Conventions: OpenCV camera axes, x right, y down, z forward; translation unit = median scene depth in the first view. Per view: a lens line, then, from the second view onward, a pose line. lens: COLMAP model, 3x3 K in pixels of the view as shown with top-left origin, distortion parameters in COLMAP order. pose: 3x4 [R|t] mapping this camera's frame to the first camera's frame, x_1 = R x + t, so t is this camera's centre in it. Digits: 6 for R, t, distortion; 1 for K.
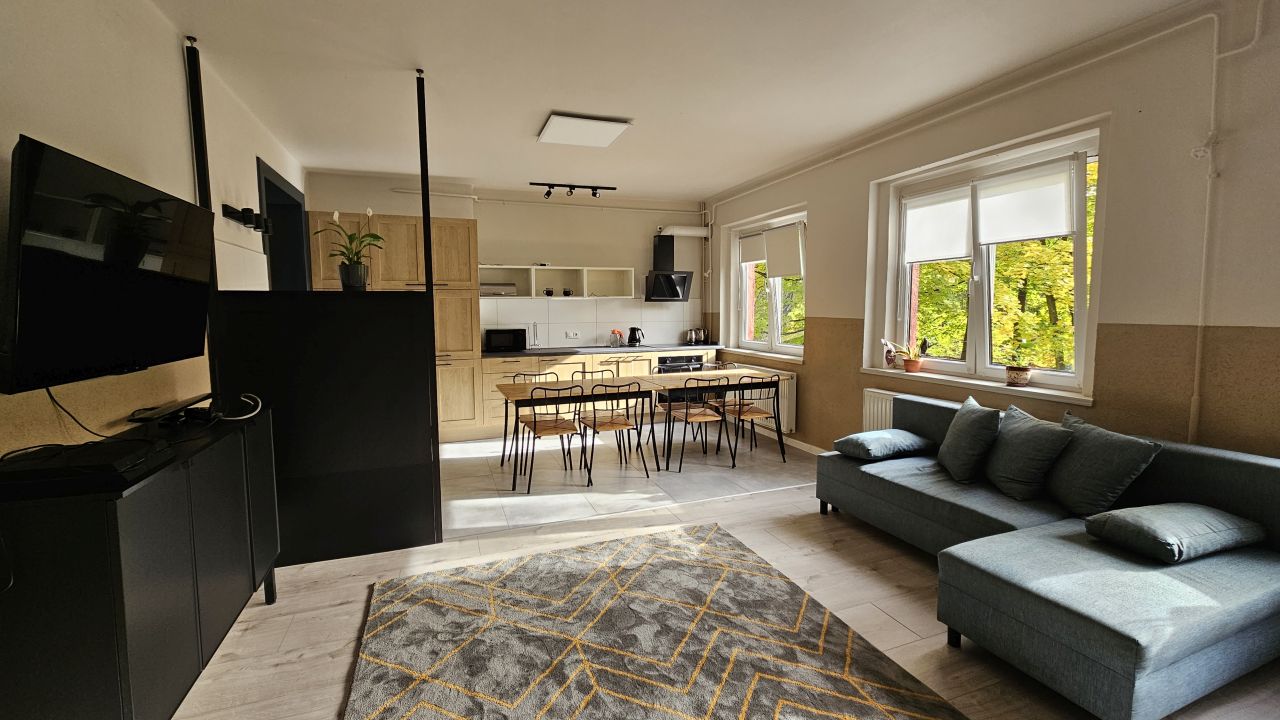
lens RADIAL K [[533.1, 0, 631.0], [0, 533.1, 349.2], [0, 0, 1]] dist [-0.000264, -0.000130]
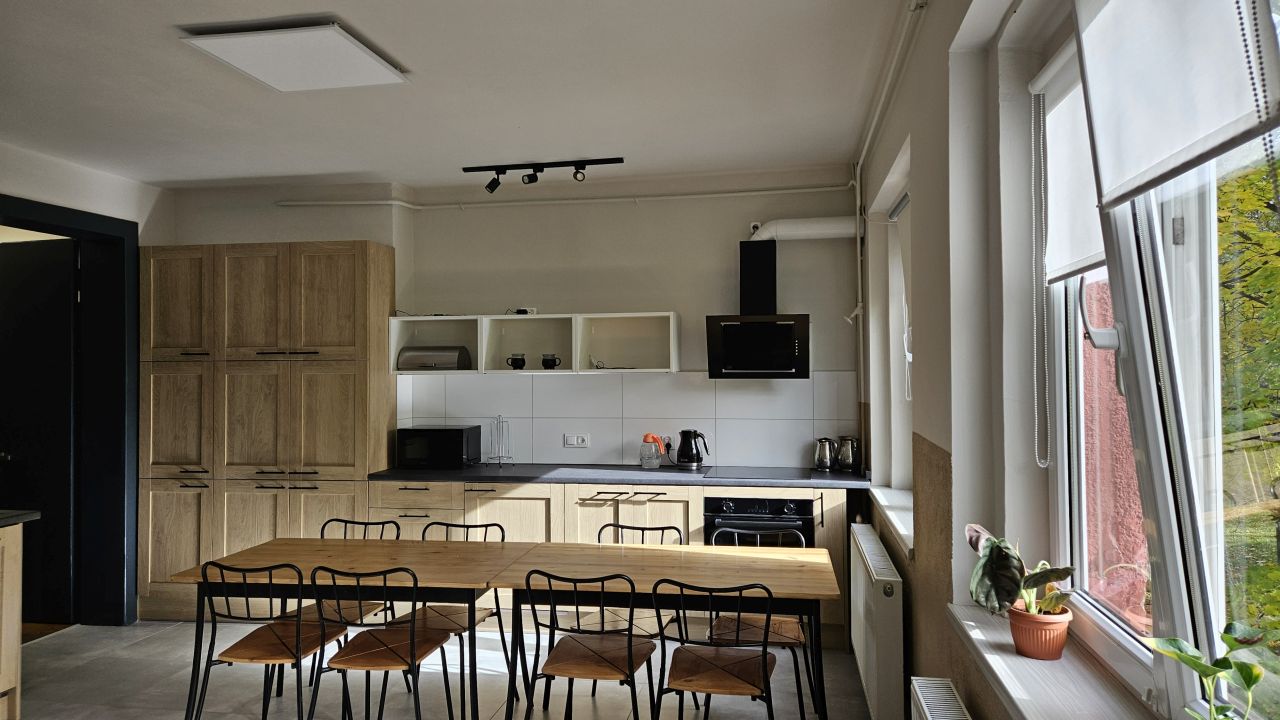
lens RADIAL K [[854.9, 0, 635.4], [0, 854.9, 358.4], [0, 0, 1]] dist [0.043958, -0.000838]
pose [[0.856251, -0.004036, -0.516544, 0.396725], [-0.039948, 0.996457, -0.074004, -0.050256], [0.515012, 0.084001, 0.853057, 0.316033]]
